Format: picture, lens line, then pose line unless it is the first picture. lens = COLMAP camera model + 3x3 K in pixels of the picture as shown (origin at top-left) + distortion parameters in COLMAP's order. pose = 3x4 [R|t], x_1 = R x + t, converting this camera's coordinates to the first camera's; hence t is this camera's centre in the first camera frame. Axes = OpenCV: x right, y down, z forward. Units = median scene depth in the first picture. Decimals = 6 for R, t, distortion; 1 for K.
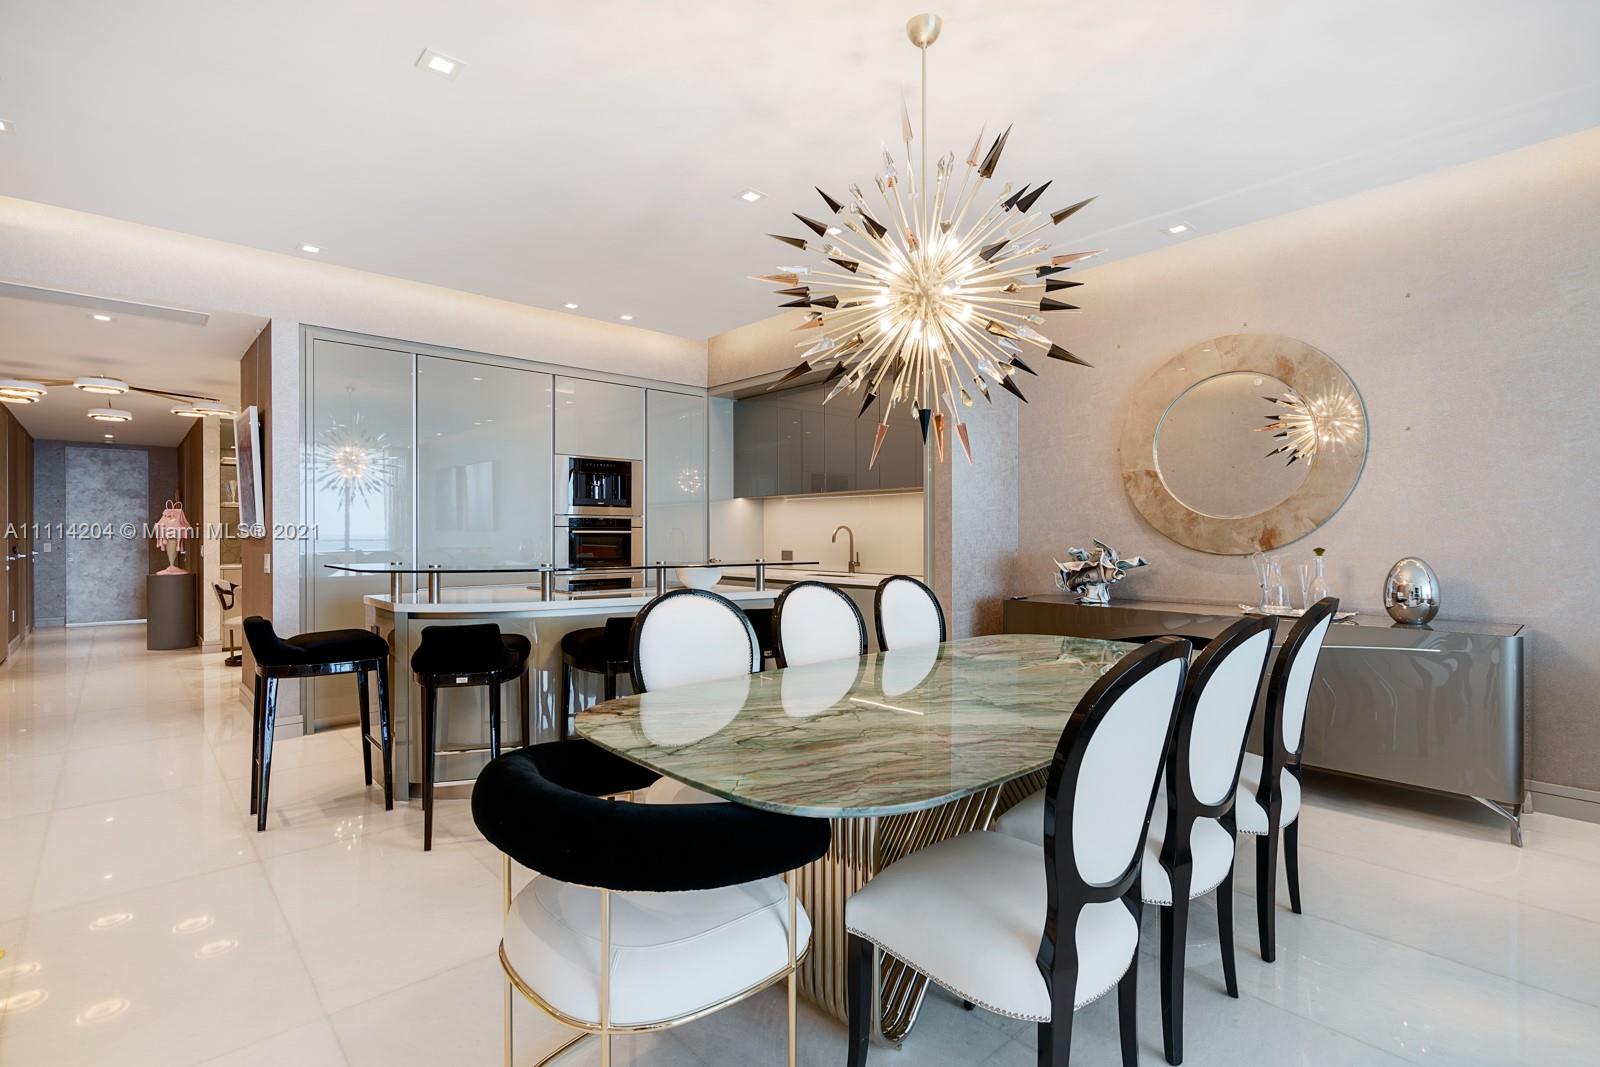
lens RADIAL K [[715.7, 0, 807.5], [0, 715.7, 530.4], [0, 0, 1]] dist [0.004811, 0.000123]
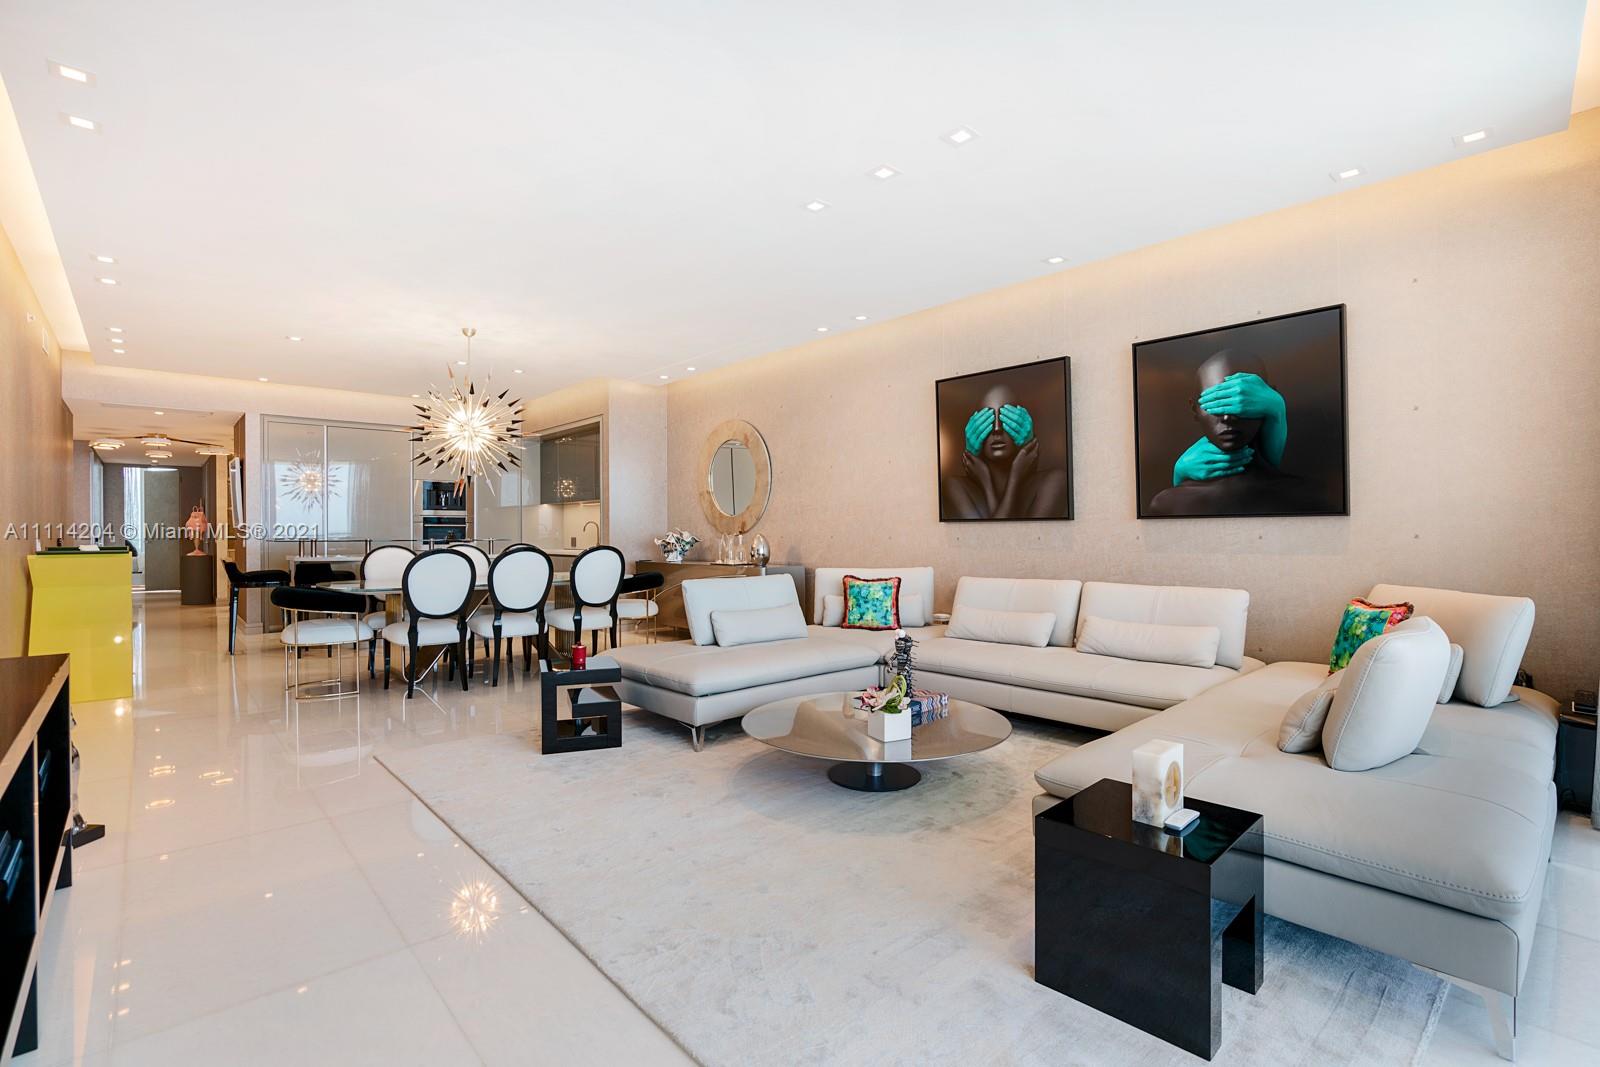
lens RADIAL K [[736.8, 0, 810.0], [0, 736.8, 528.9], [0, 0, 1]] dist [-0.000656, 0.001296]
pose [[0.999401, -0.002691, -0.034491, 0.614897], [0.002699, 0.999996, 0.000190, 0.012267], [0.034490, -0.000283, 0.999405, -0.676837]]
